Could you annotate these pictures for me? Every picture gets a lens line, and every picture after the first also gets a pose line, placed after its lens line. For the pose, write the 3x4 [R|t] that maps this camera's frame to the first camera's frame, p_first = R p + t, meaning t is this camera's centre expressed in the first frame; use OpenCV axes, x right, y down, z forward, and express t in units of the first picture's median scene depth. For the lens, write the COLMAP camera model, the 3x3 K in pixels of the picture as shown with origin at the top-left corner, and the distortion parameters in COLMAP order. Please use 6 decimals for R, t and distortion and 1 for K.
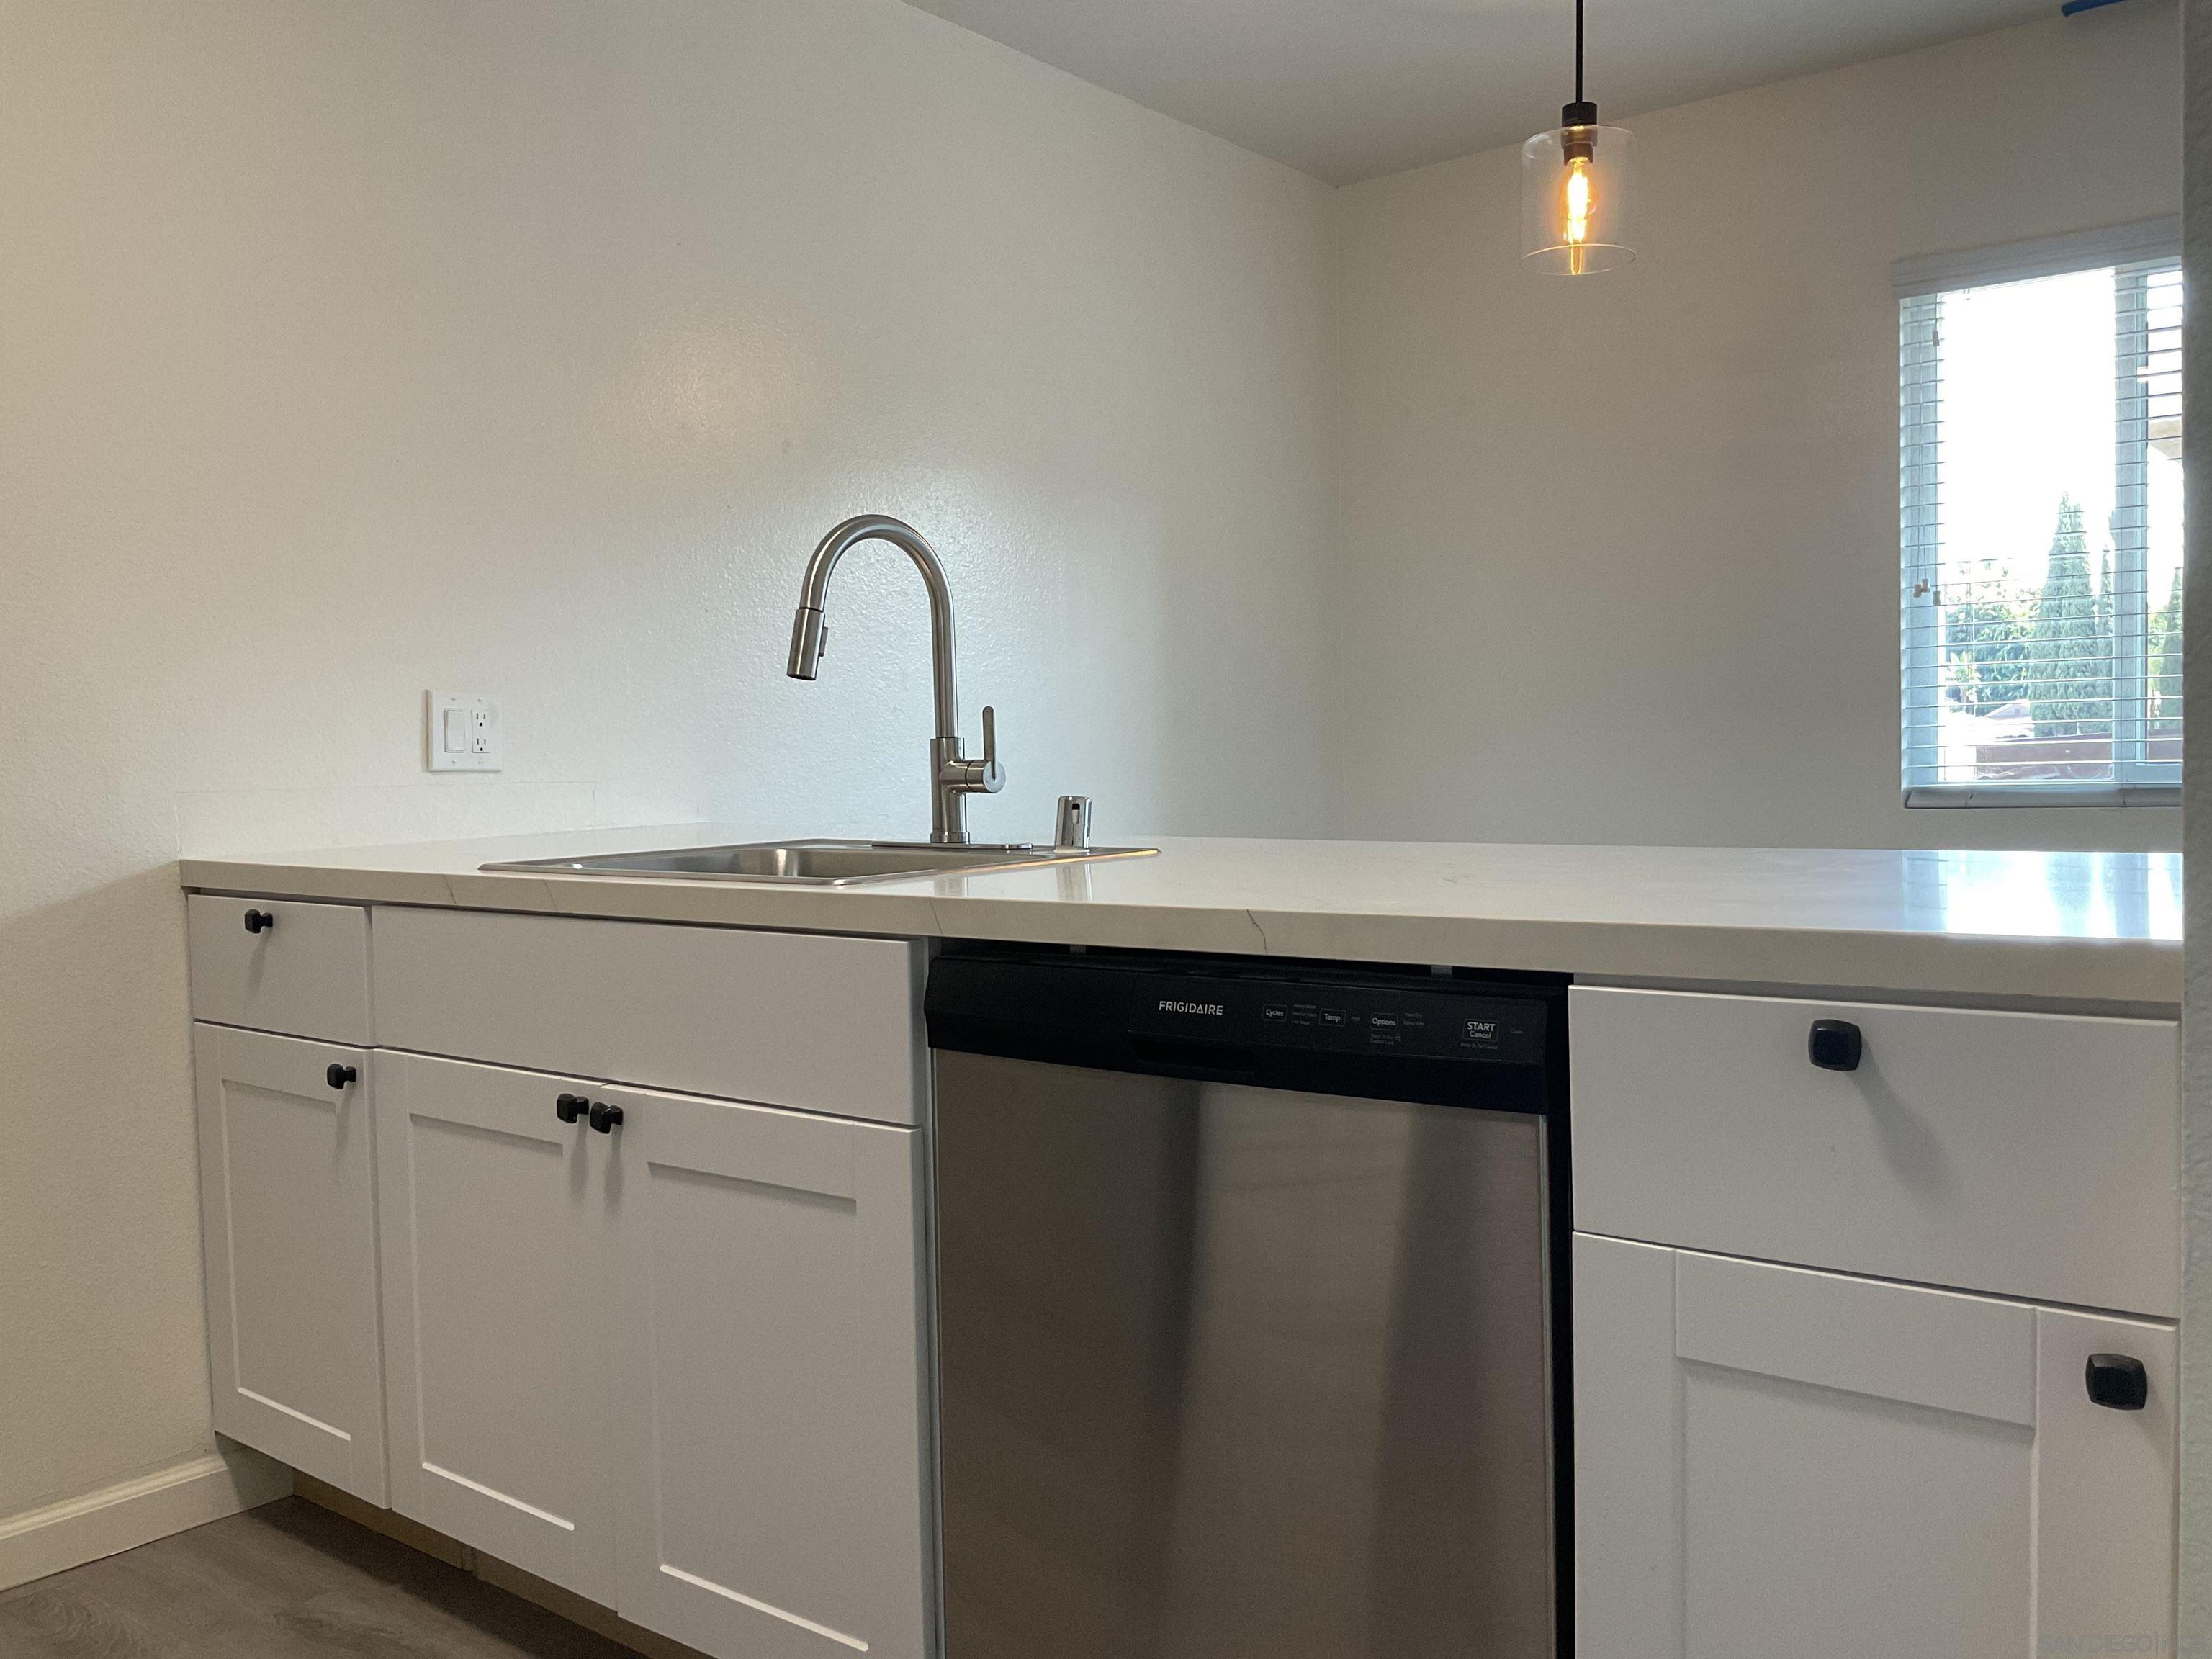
lens RADIAL K [[1839.0, 0, 1106.0], [0, 1839.0, 829.5], [0, 0, 1]] dist [0.128343, -0.190813]
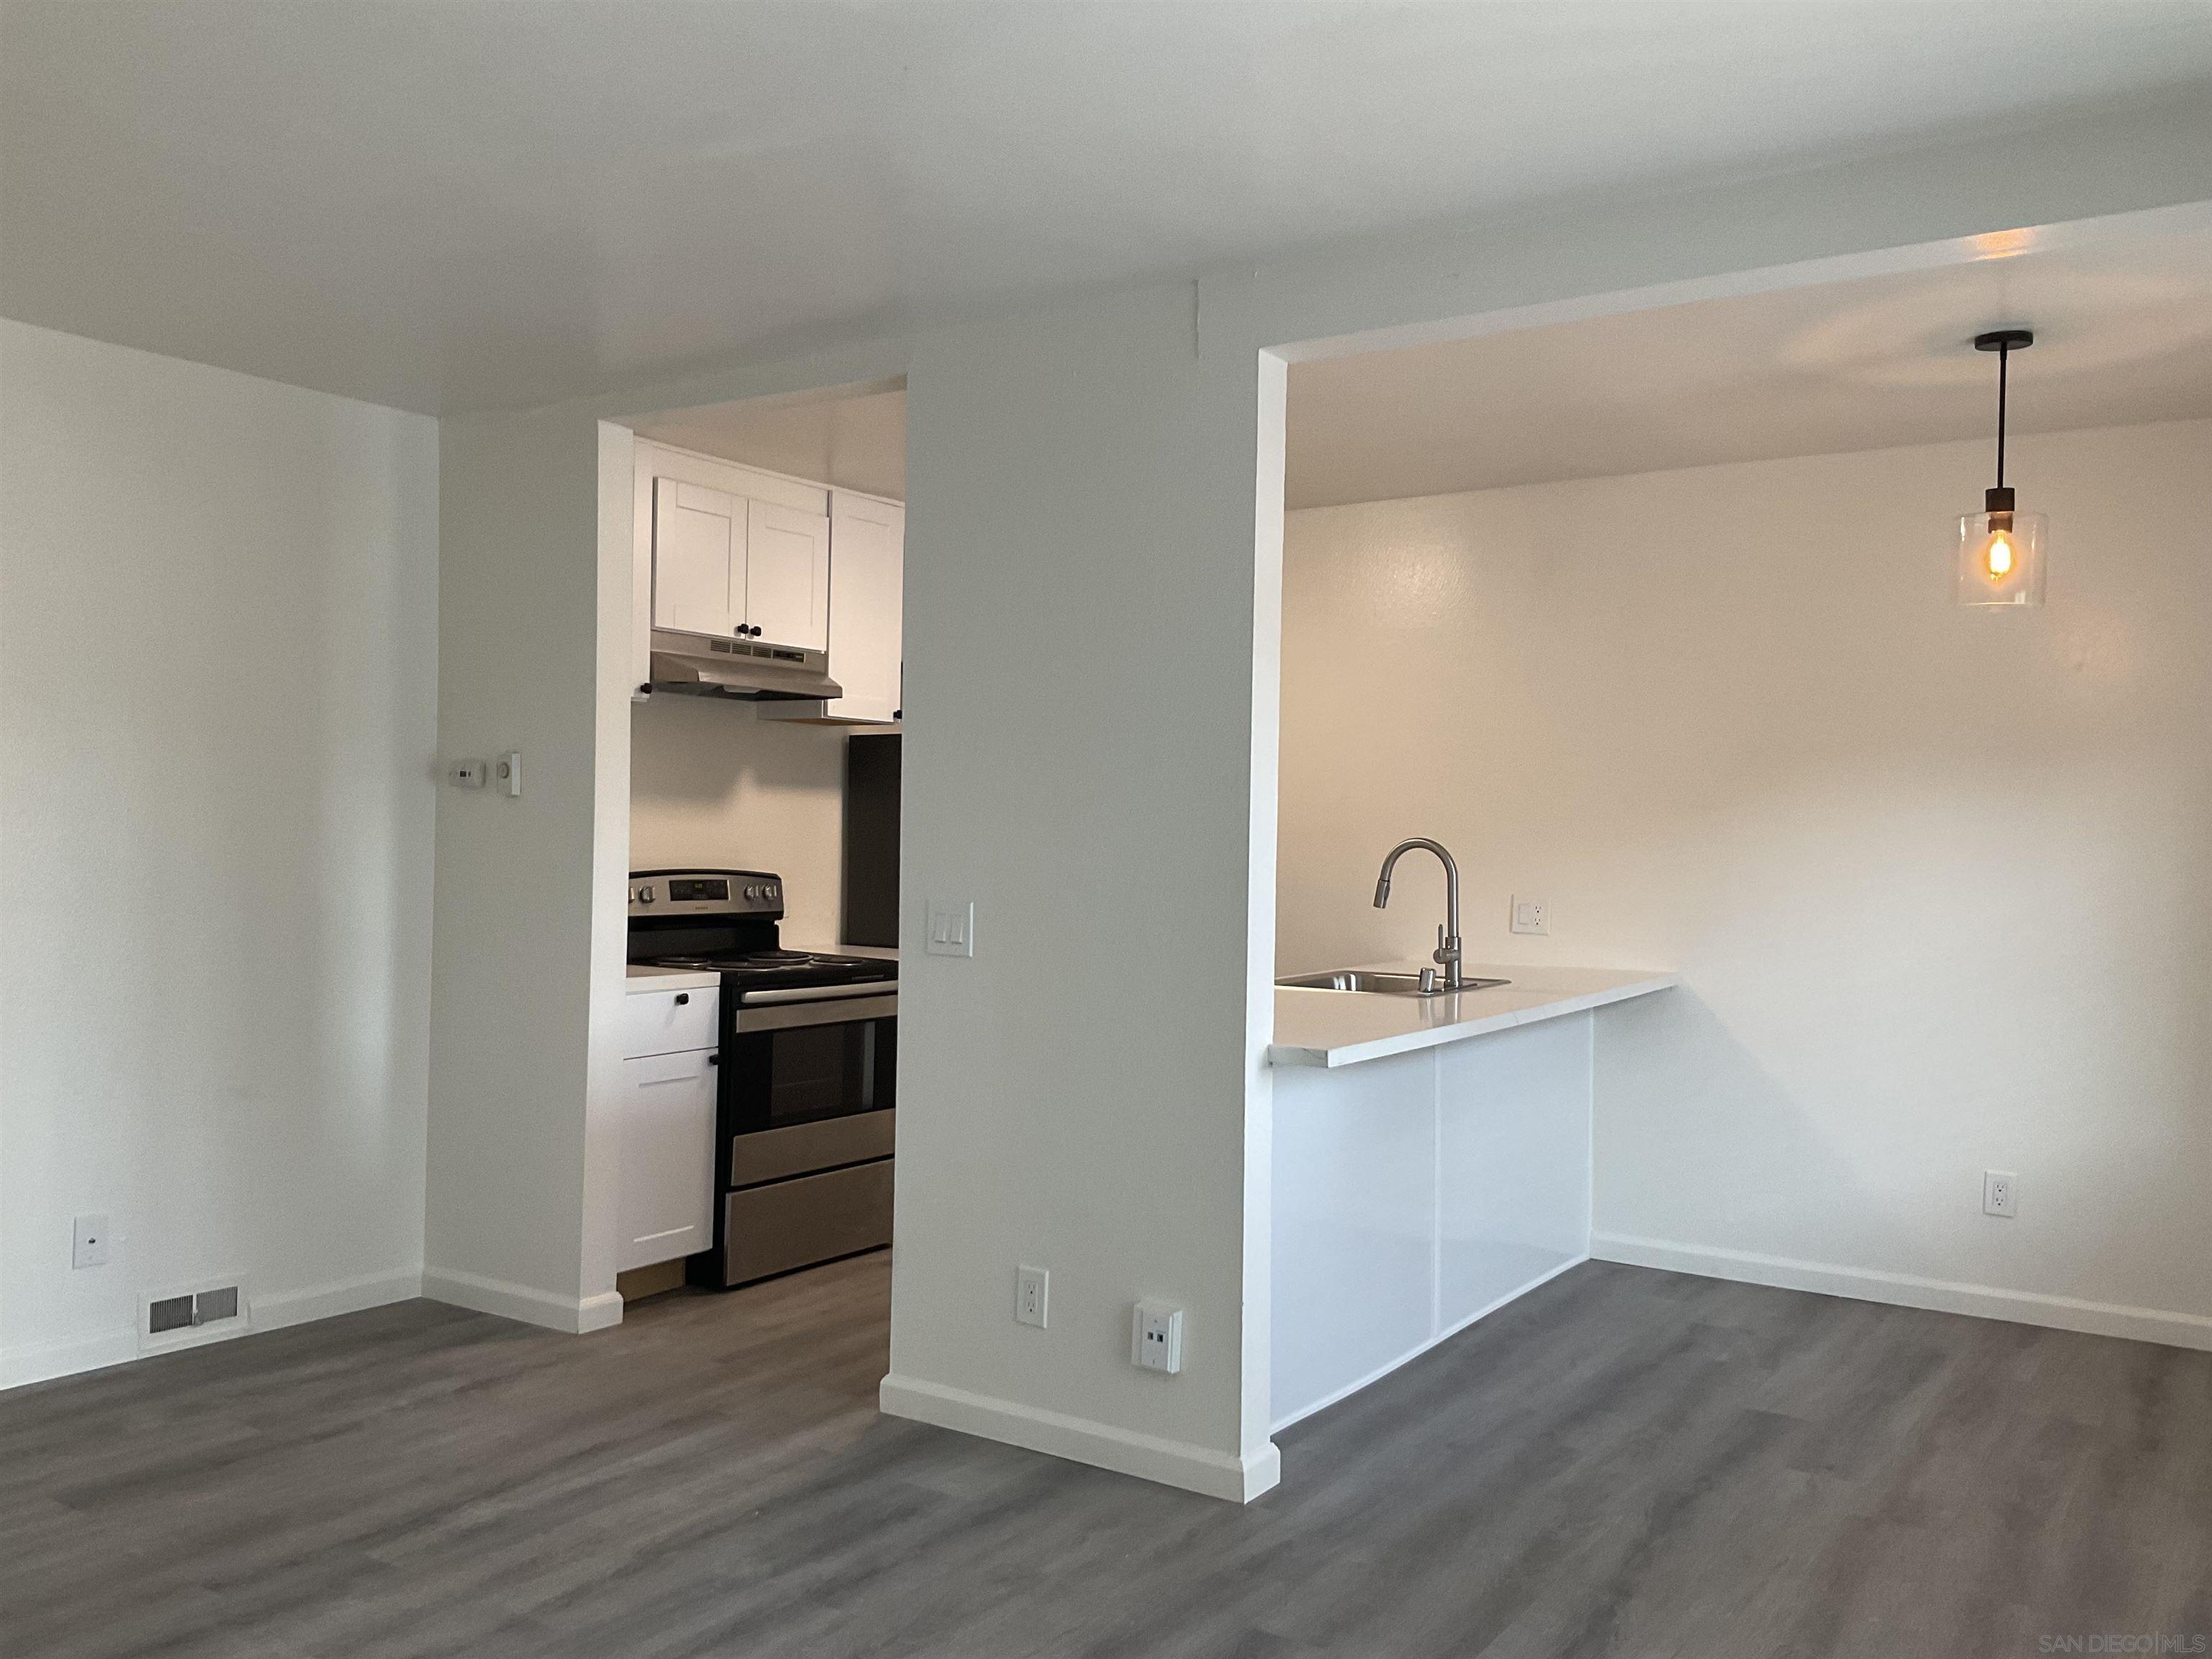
lens RADIAL K [[1845.3, 0, 1070.5], [0, 1845.3, 821.6], [0, 0, 1]] dist [0.095111, -0.195898]
pose [[0.074546, 0.024321, -0.996921, 1.931909], [-0.061454, 0.997914, 0.019750, -0.189037], [0.995322, 0.059792, 0.075886, 0.358428]]
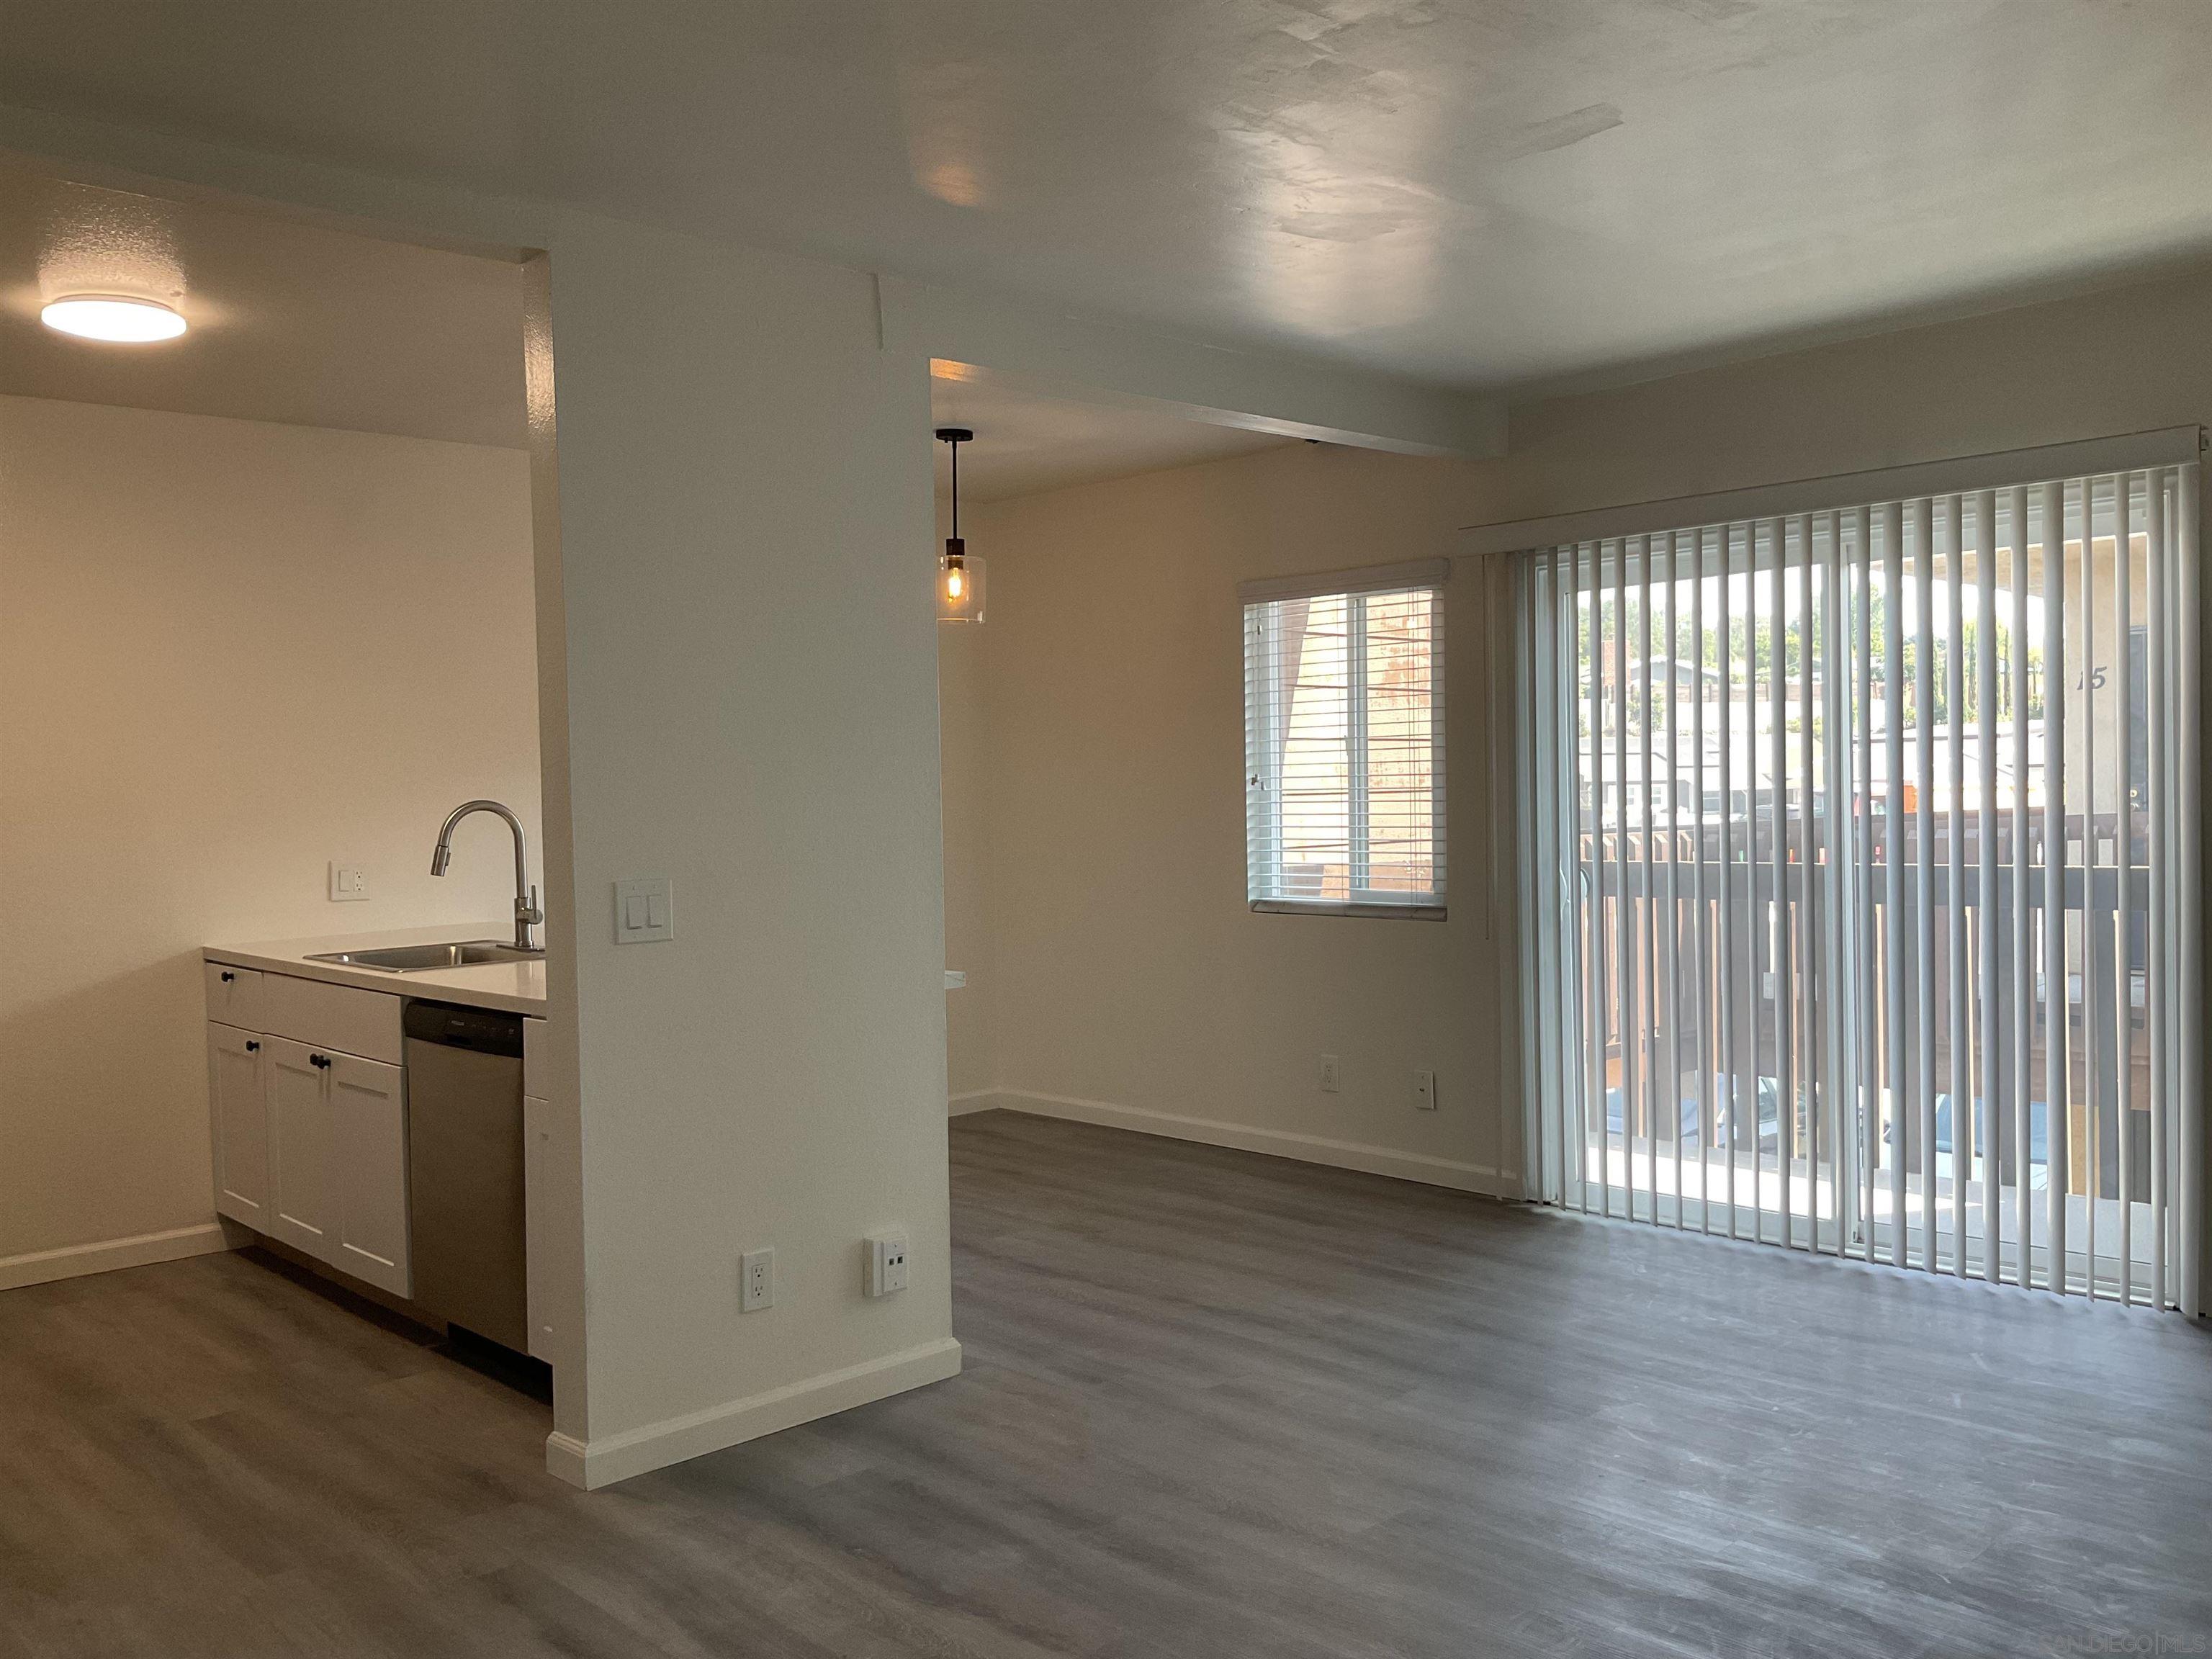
lens RADIAL K [[1839.0, 0, 1106.0], [0, 1839.0, 829.5], [0, 0, 1]] dist [0.128343, -0.190813]
pose [[0.991218, 0.008483, -0.131964, 0.834325], [-0.009921, 0.999898, -0.010239, -0.108038], [0.131864, 0.011458, 0.991202, -1.025274]]
